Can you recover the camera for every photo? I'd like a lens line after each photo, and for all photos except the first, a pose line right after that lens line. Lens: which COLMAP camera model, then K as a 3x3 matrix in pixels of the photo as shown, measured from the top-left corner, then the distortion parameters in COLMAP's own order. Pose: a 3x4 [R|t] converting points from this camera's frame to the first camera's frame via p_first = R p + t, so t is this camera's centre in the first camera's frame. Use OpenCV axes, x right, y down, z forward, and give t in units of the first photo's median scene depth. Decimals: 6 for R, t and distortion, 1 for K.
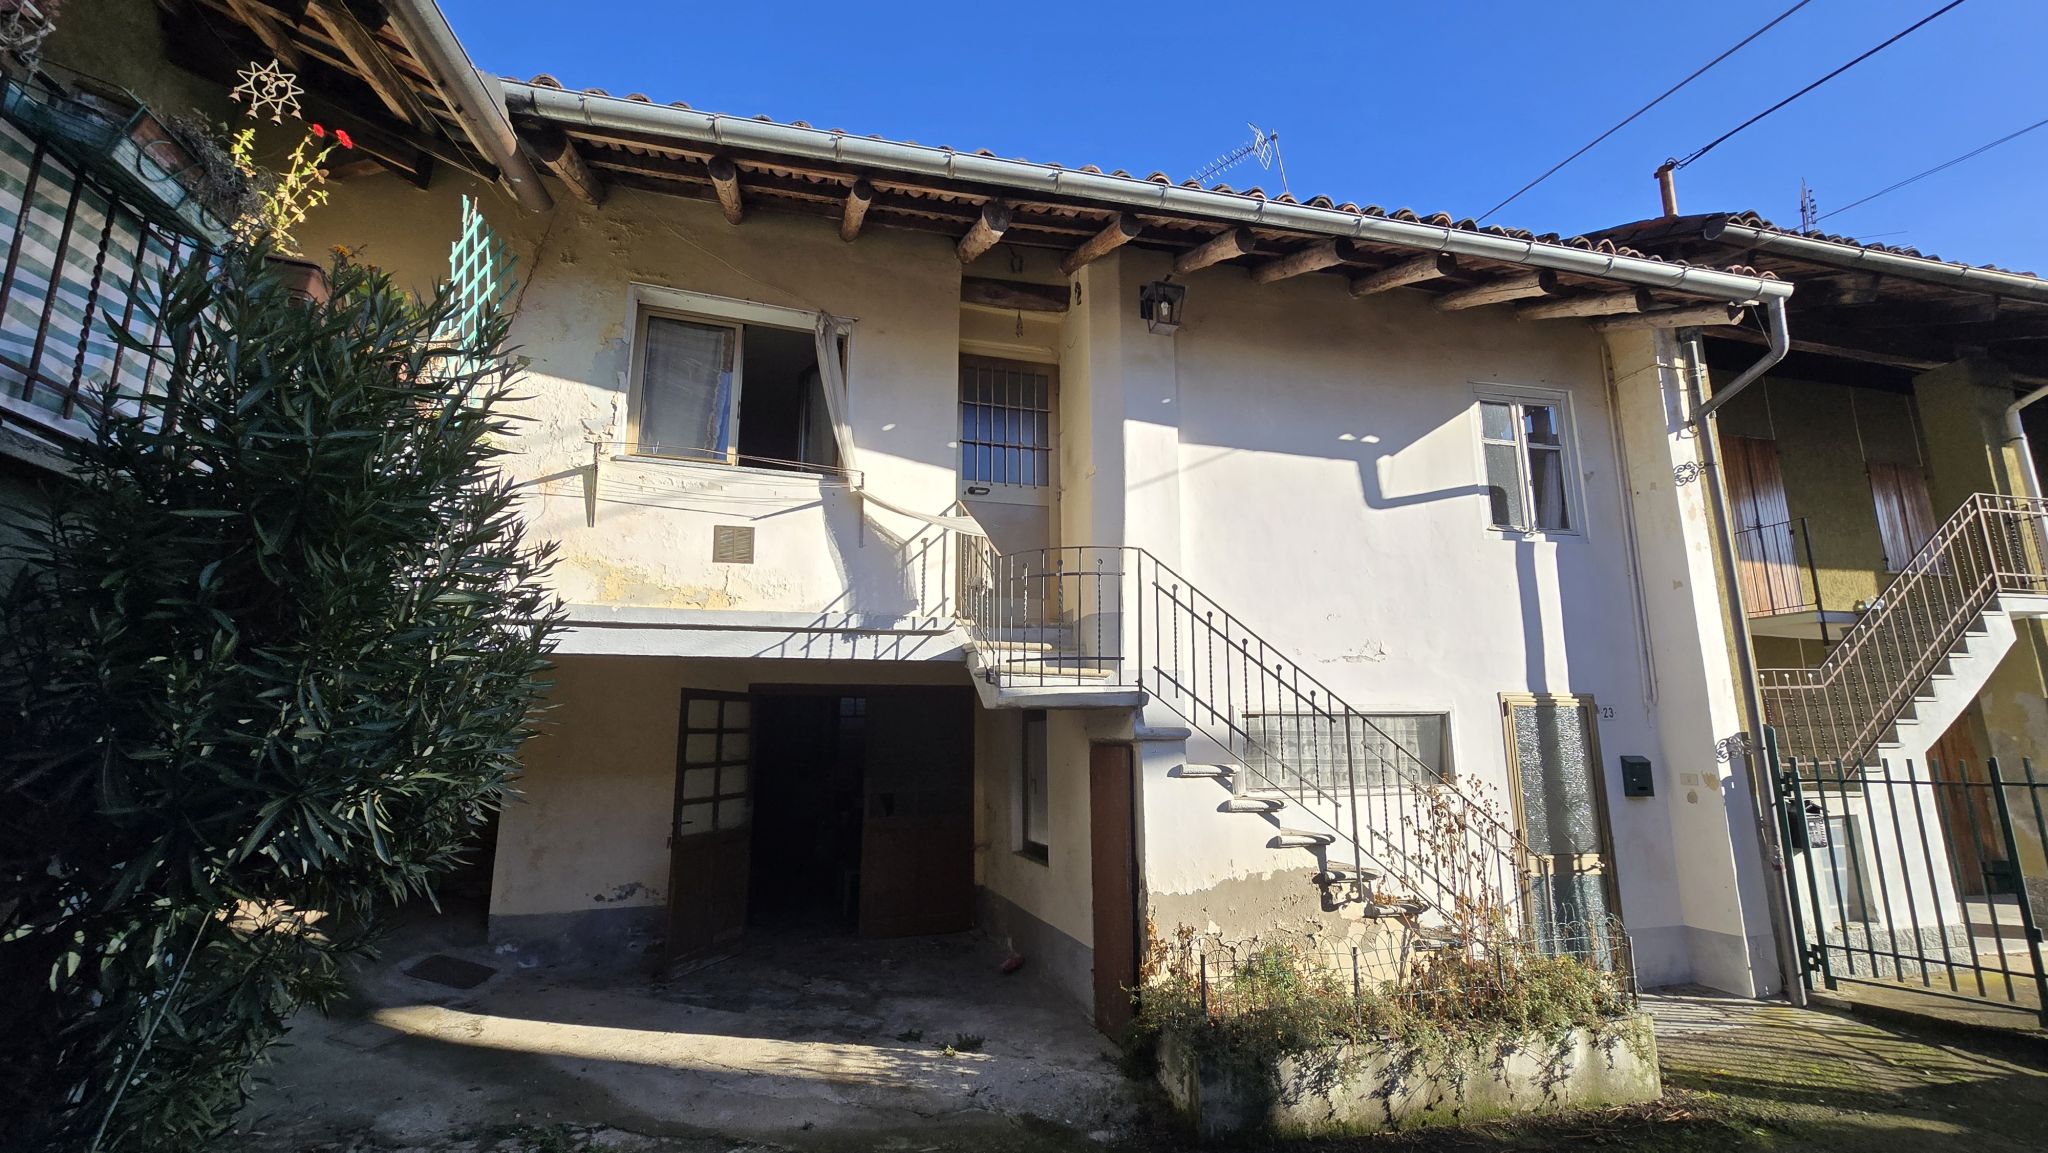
lens RADIAL K [[833.8, 0, 1046.8], [0, 833.8, 584.2], [0, 0, 1]] dist [-0.003861, 0.000334]
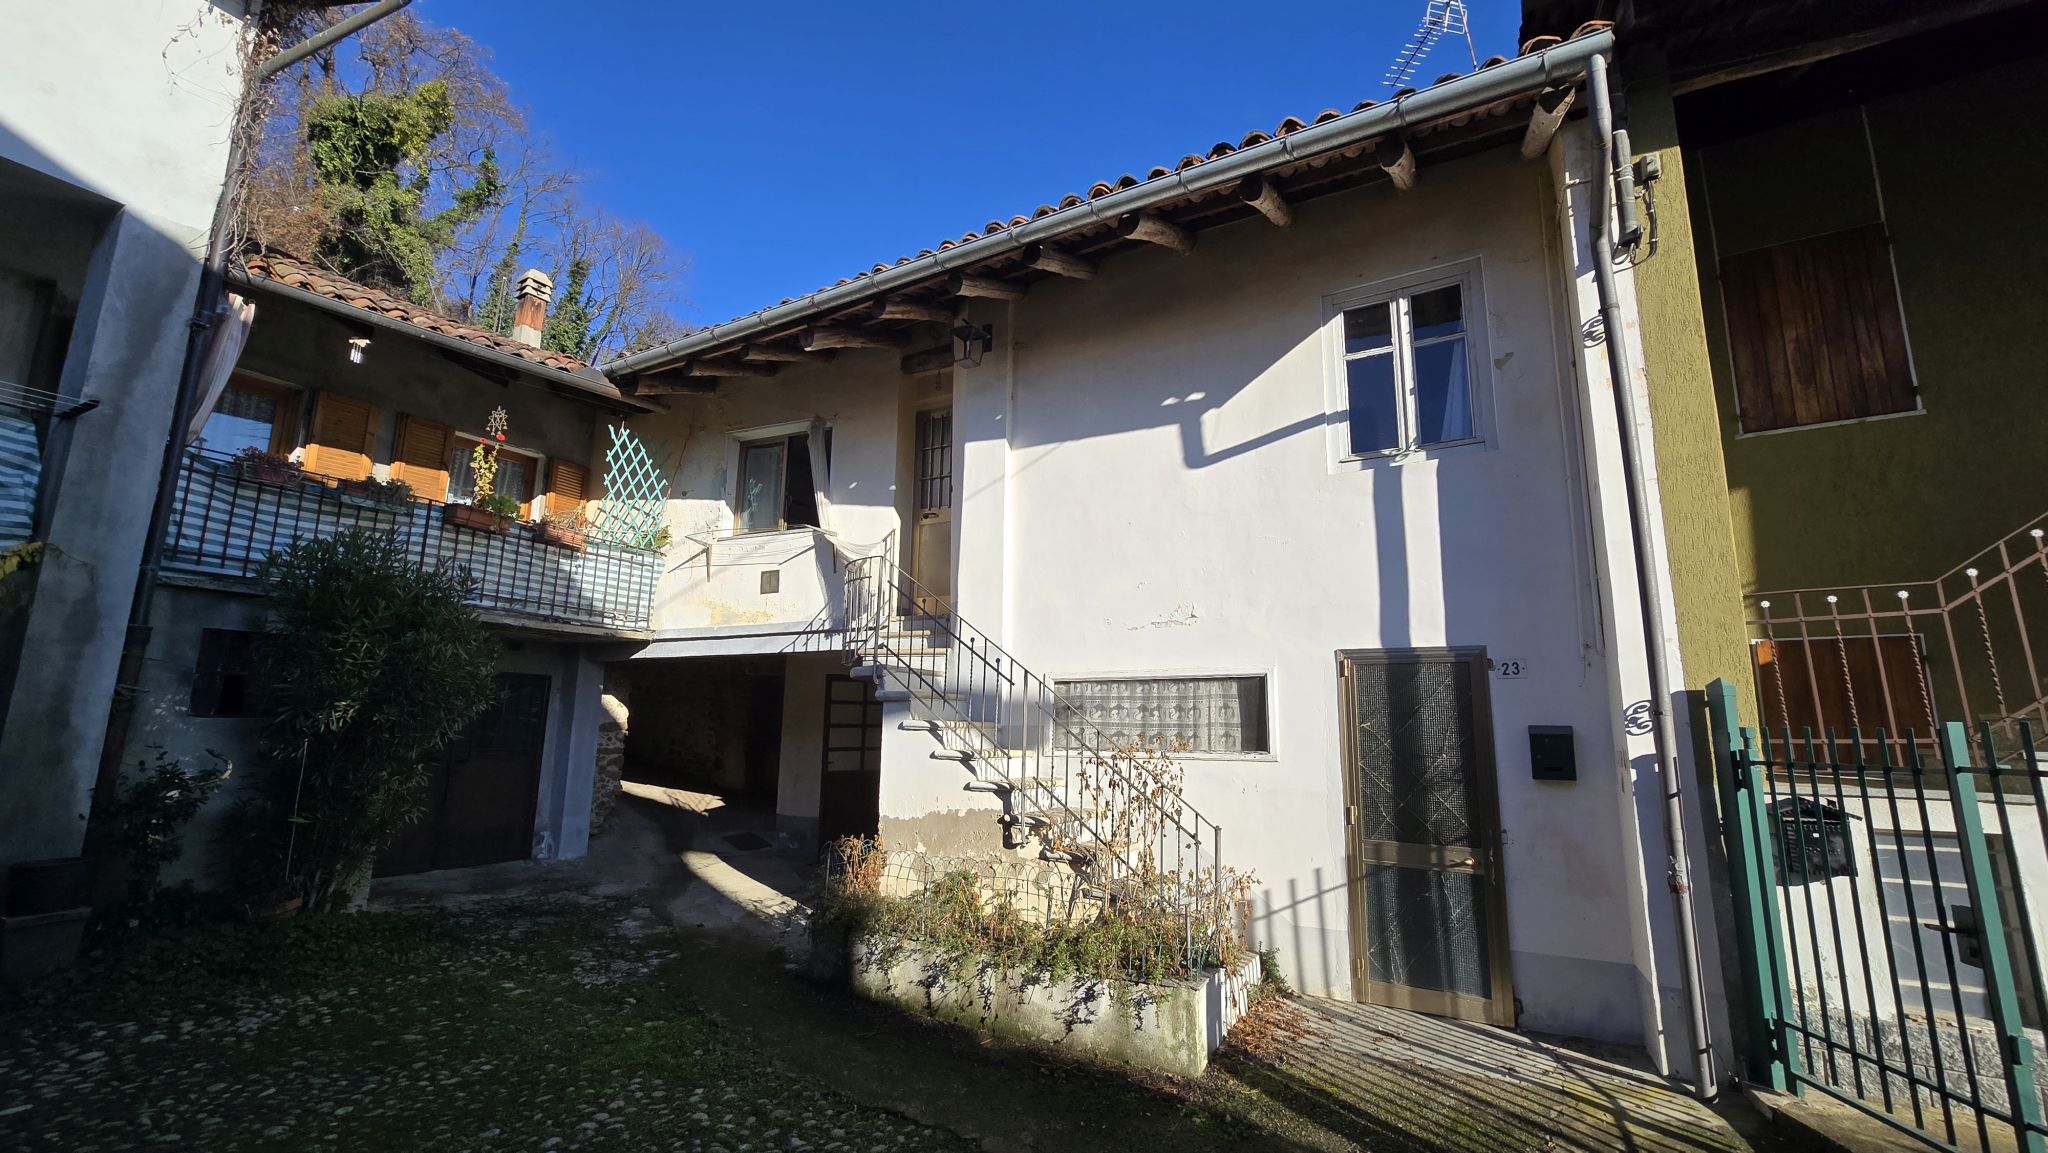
lens RADIAL K [[833.8, 0, 1045.5], [0, 833.8, 584.3], [0, 0, 1]] dist [-0.003861, 0.000334]
pose [[0.730557, -0.103933, -0.674896, 1.020069], [0.111539, 0.993238, -0.032220, 0.062441], [0.673681, -0.051738, 0.737209, 0.176855]]
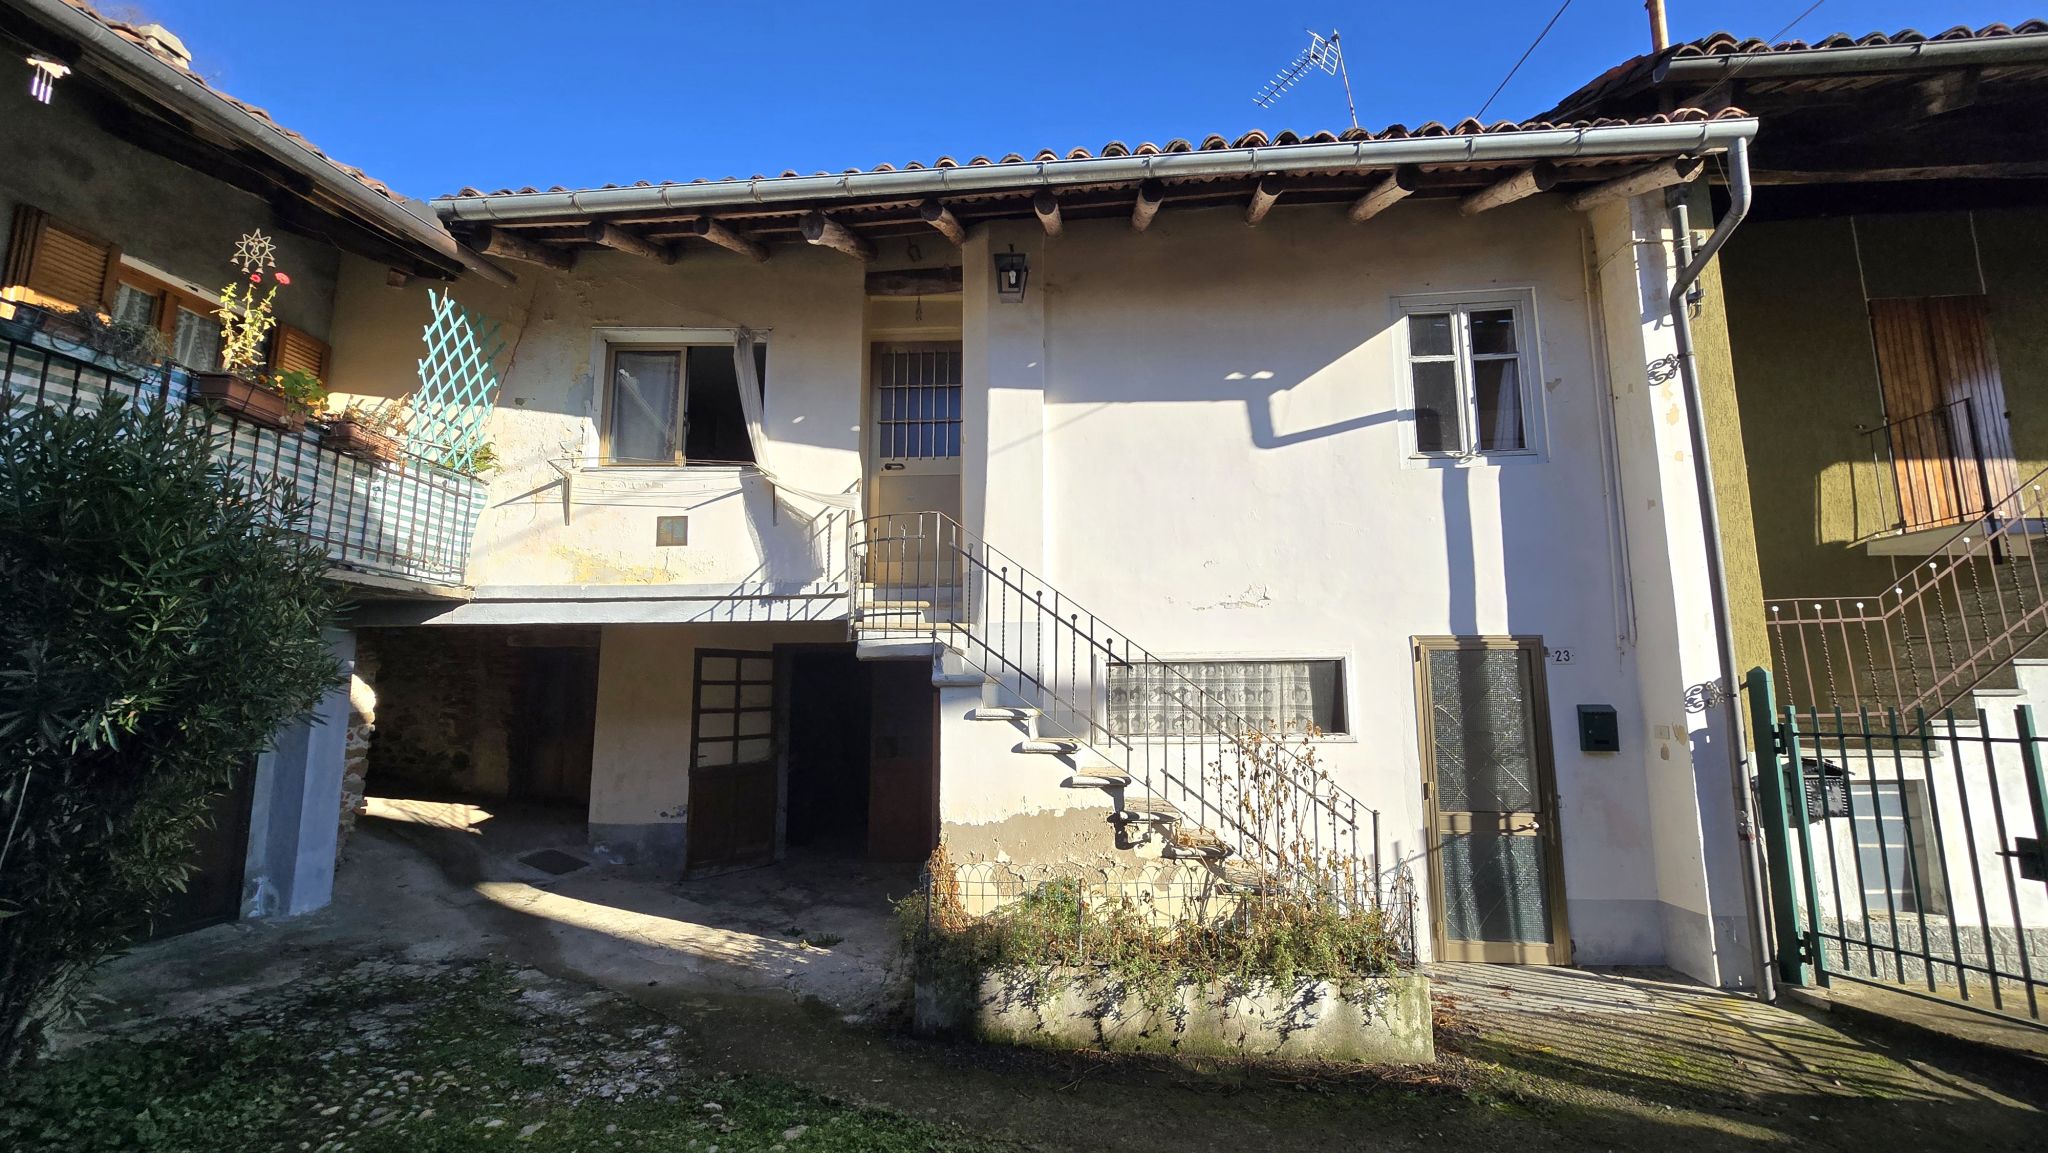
lens RADIAL K [[833.8, 0, 1045.8], [0, 833.8, 583.1], [0, 0, 1]] dist [-0.003861, 0.000334]
pose [[0.947368, -0.044020, -0.317106, 0.507225], [0.059529, 0.997449, 0.039380, 0.012832], [0.314563, -0.056185, 0.947572, 0.003596]]
